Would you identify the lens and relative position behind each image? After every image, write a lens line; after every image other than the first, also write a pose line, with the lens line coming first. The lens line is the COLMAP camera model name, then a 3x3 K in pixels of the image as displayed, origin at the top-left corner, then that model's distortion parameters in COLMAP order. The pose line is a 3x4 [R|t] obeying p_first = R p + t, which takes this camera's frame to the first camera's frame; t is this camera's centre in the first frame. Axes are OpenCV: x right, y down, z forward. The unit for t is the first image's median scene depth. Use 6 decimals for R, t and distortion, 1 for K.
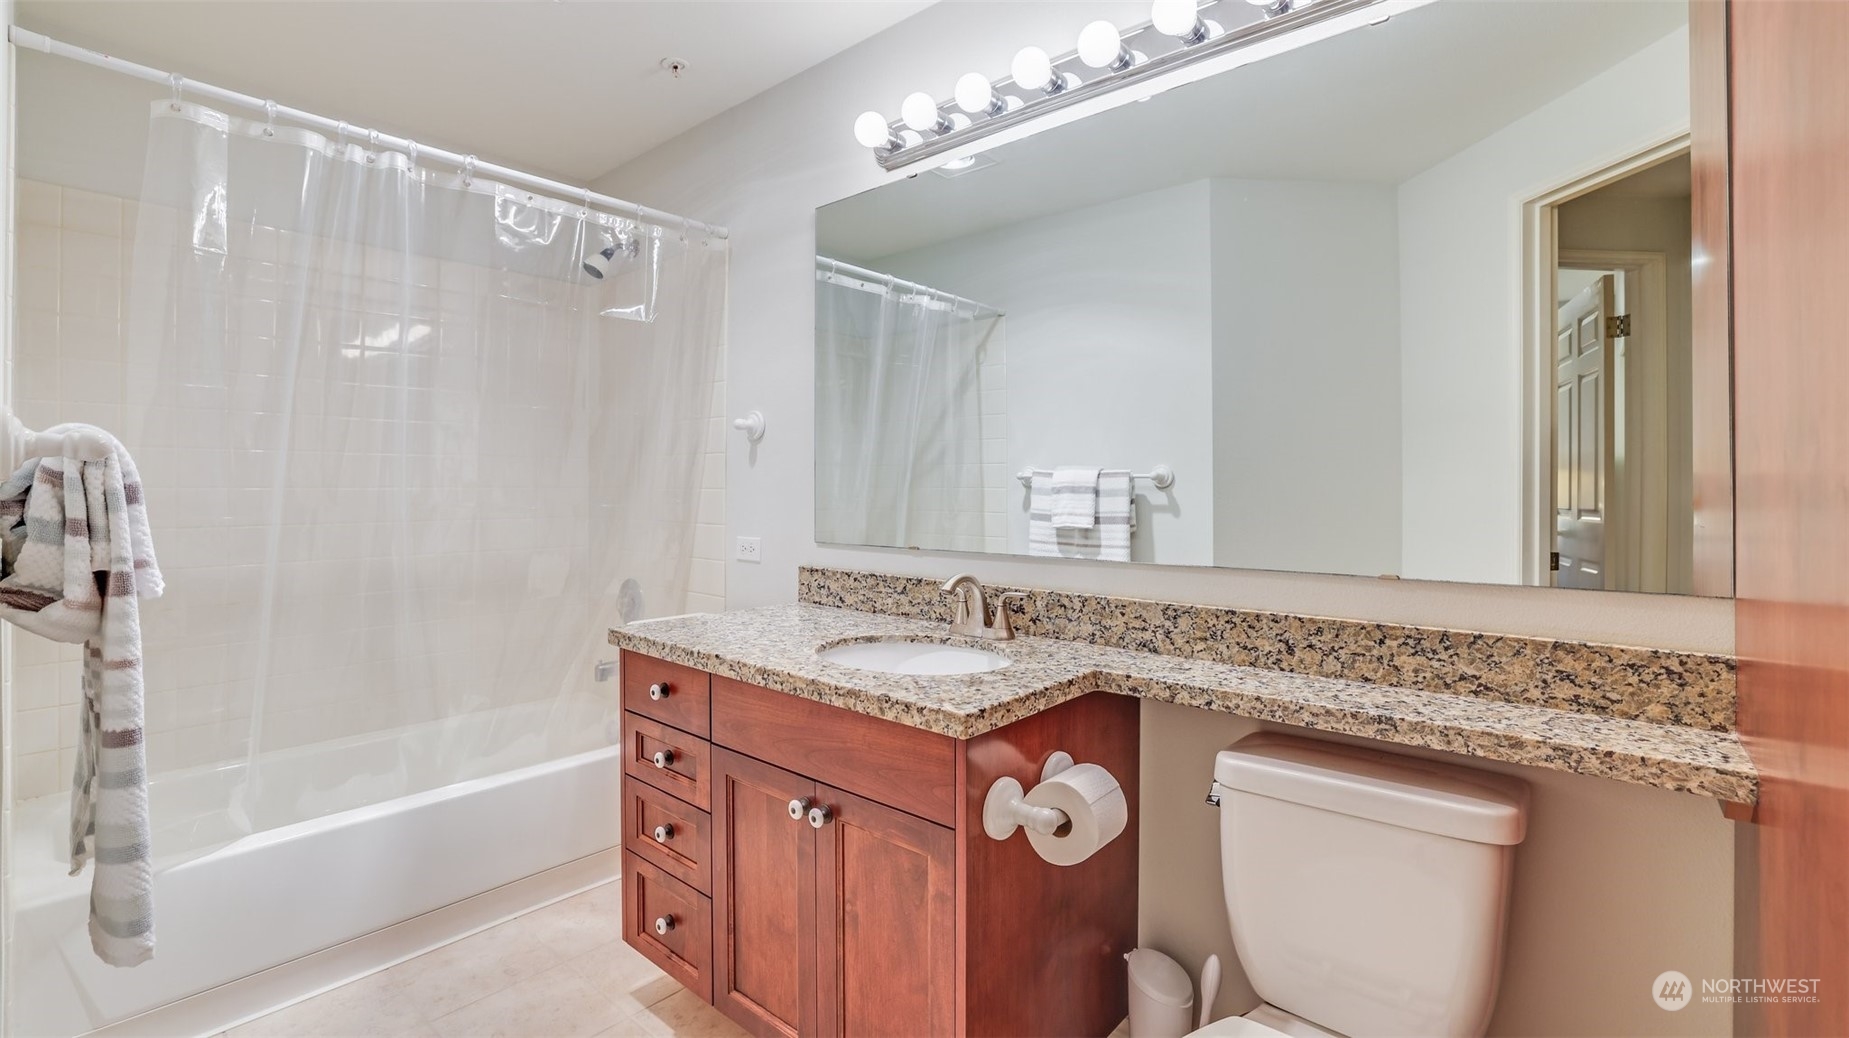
lens RADIAL K [[821.1, 0, 932.5], [0, 821.1, 504.0], [0, 0, 1]] dist [-0.023967, 0.003920]
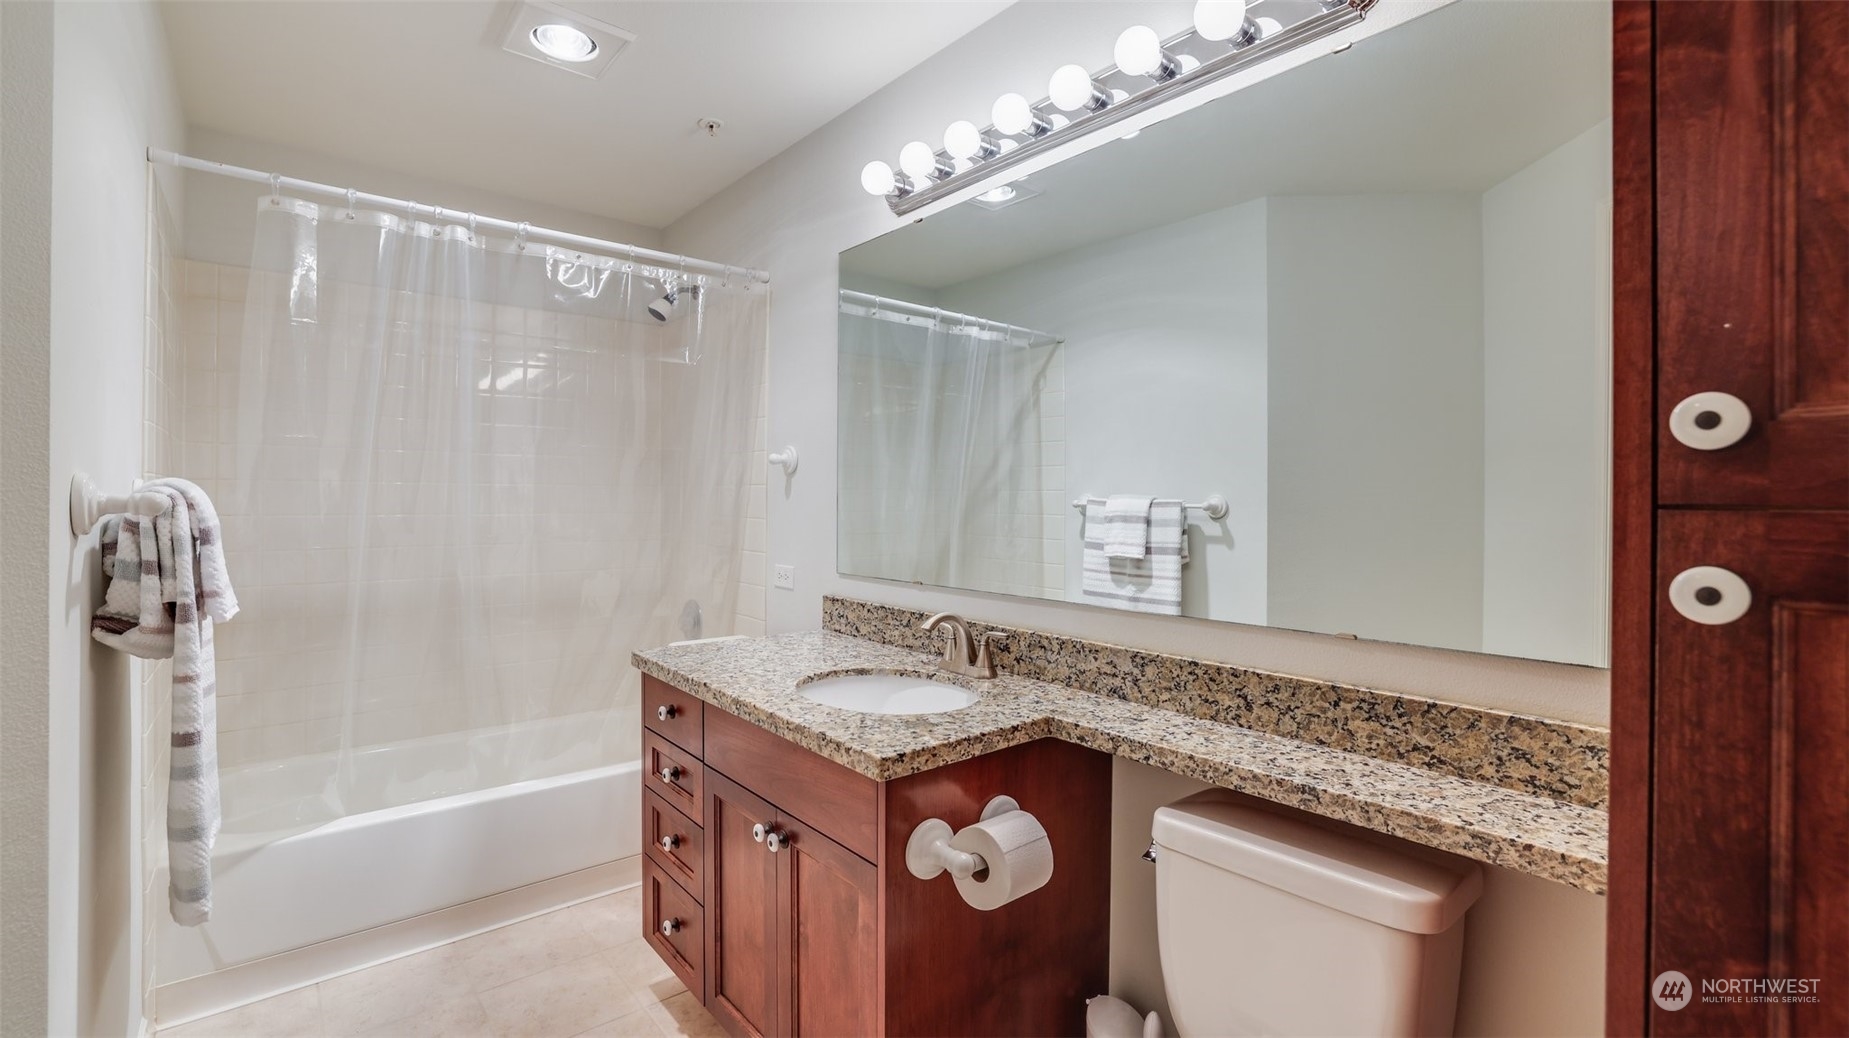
lens RADIAL K [[821.1, 0, 940.5], [0, 821.1, 517.1], [0, 0, 1]] dist [-0.023967, 0.003920]
pose [[0.986308, 0.010292, -0.164593, 0.212848], [-0.009498, 0.999939, 0.005607, -0.042467], [0.164640, -0.003967, 0.986346, -0.011577]]
